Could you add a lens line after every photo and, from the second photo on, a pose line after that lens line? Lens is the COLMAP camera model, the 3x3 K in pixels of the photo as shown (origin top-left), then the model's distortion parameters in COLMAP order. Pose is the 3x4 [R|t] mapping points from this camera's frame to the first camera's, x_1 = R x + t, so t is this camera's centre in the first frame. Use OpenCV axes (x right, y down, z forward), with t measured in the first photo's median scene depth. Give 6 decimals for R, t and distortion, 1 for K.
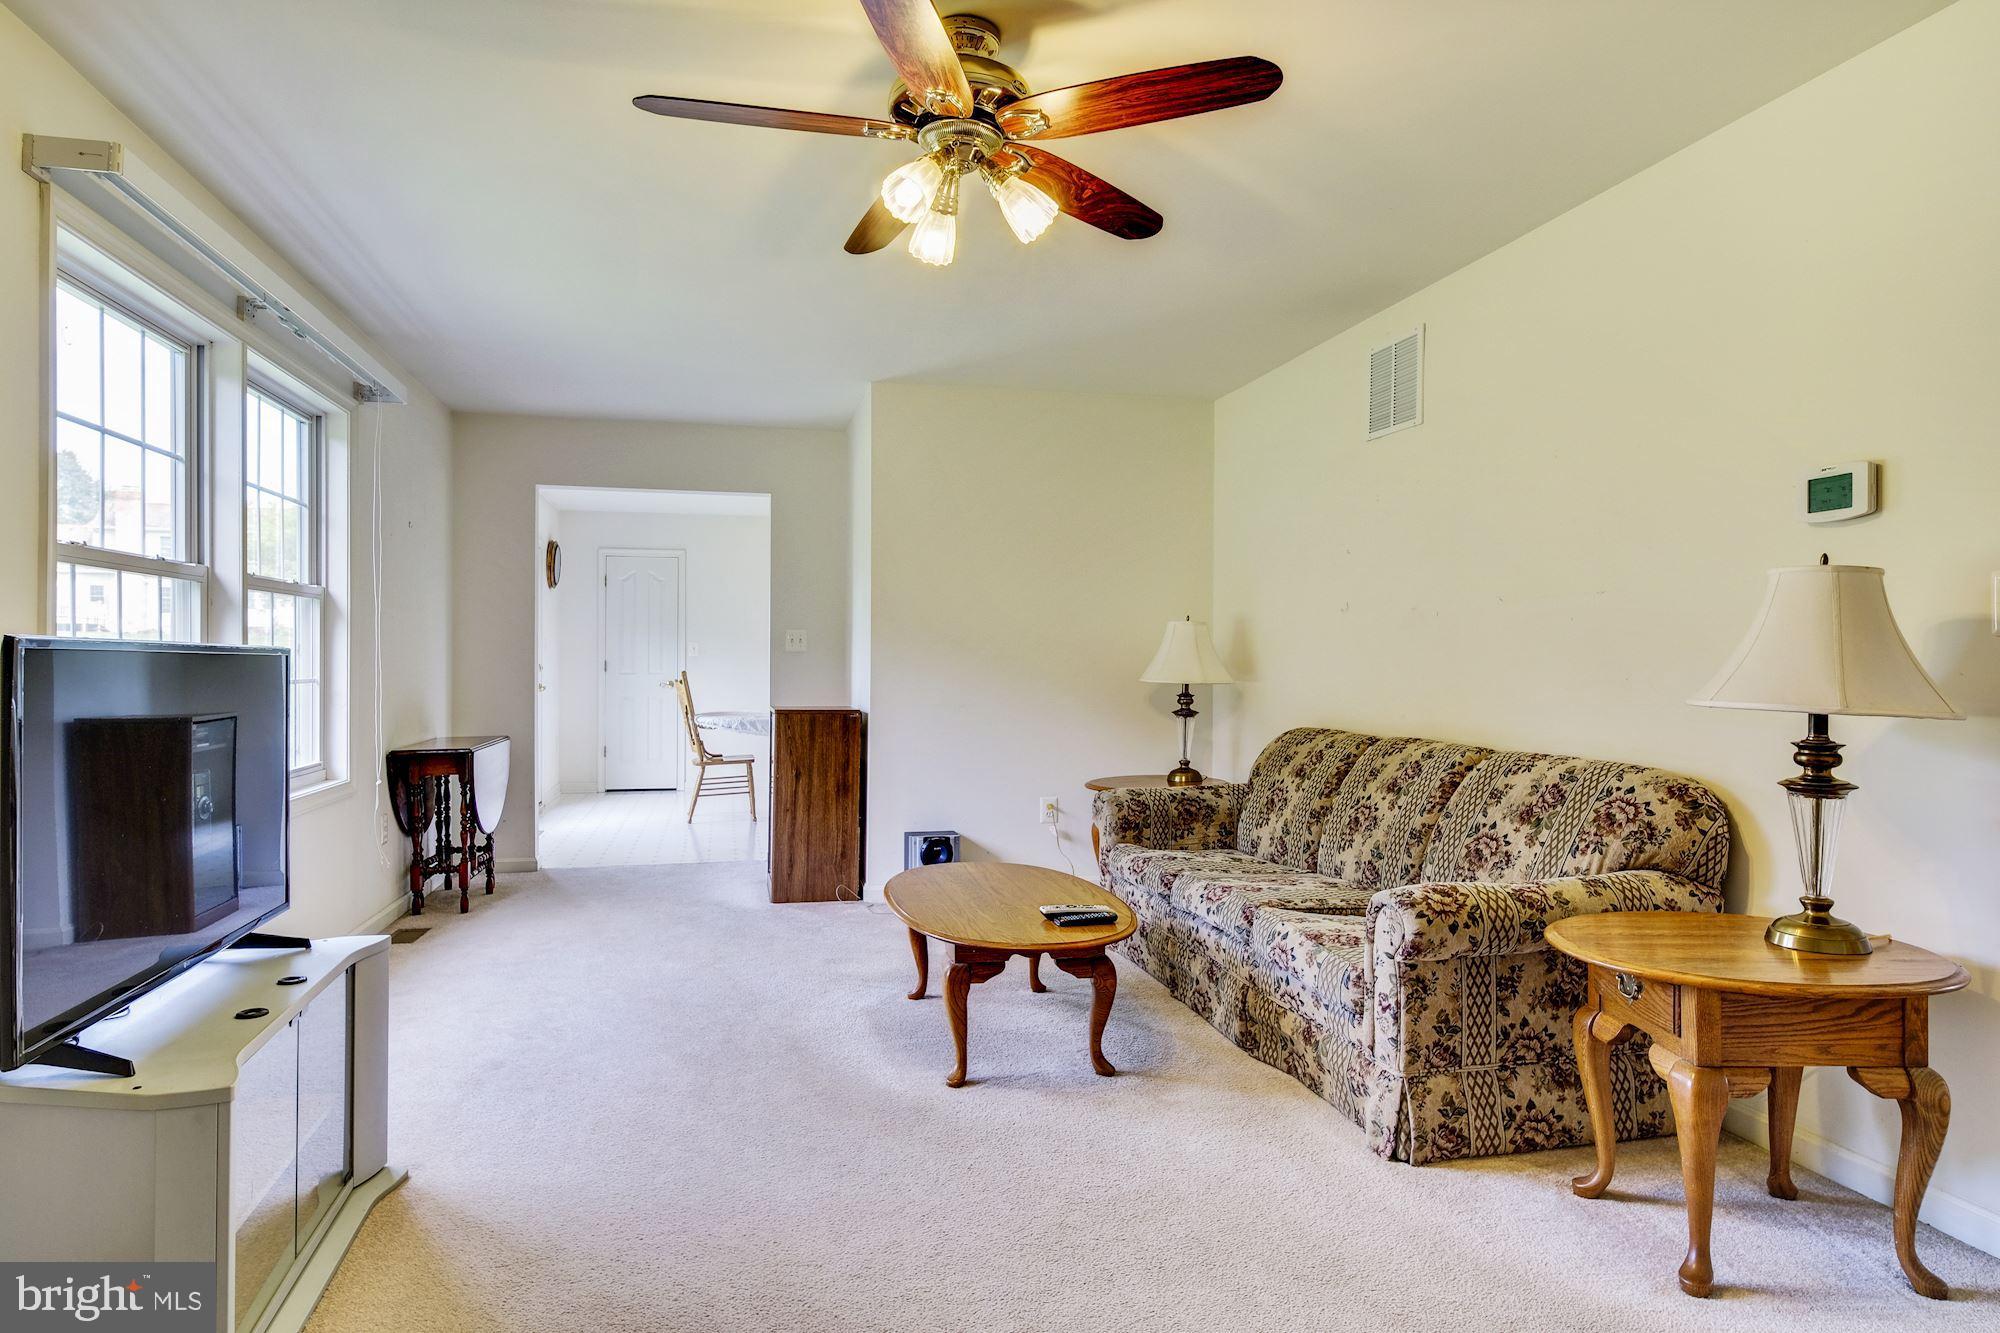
lens RADIAL K [[1081.7, 0, 972.7], [0, 1081.7, 663.9], [0, 0, 1]] dist [0.000292, -0.000291]
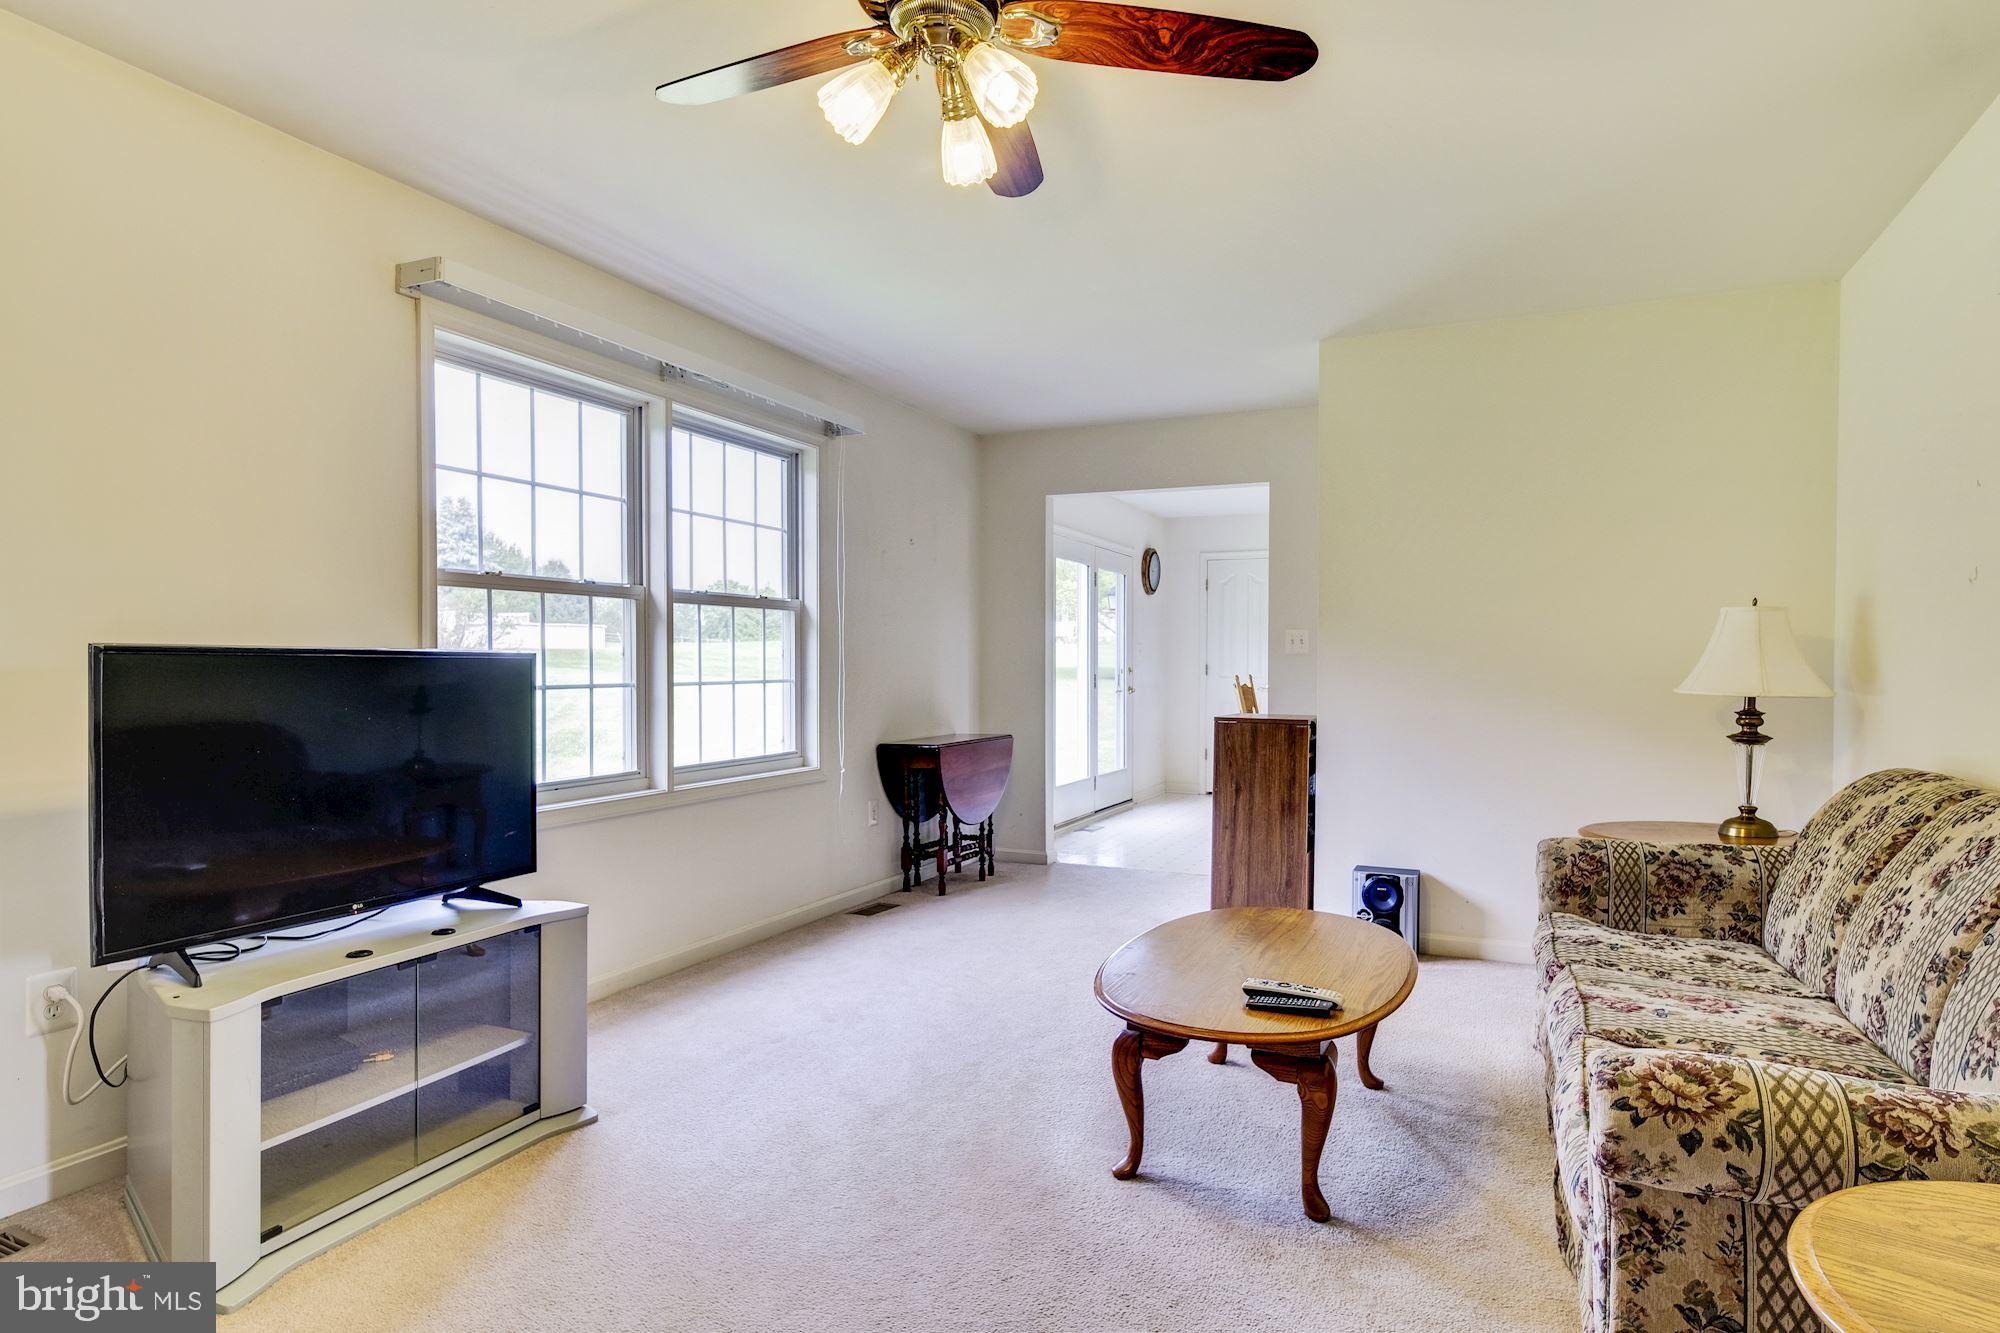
lens RADIAL K [[1081.7, 0, 1013.0], [0, 1081.7, 680.2], [0, 0, 1]] dist [0.000292, -0.000291]
pose [[0.809058, 0.008440, -0.587668, 0.325257], [-0.001678, 0.999926, 0.012051, 0.000578], [0.587727, -0.008764, 0.809012, 0.232183]]
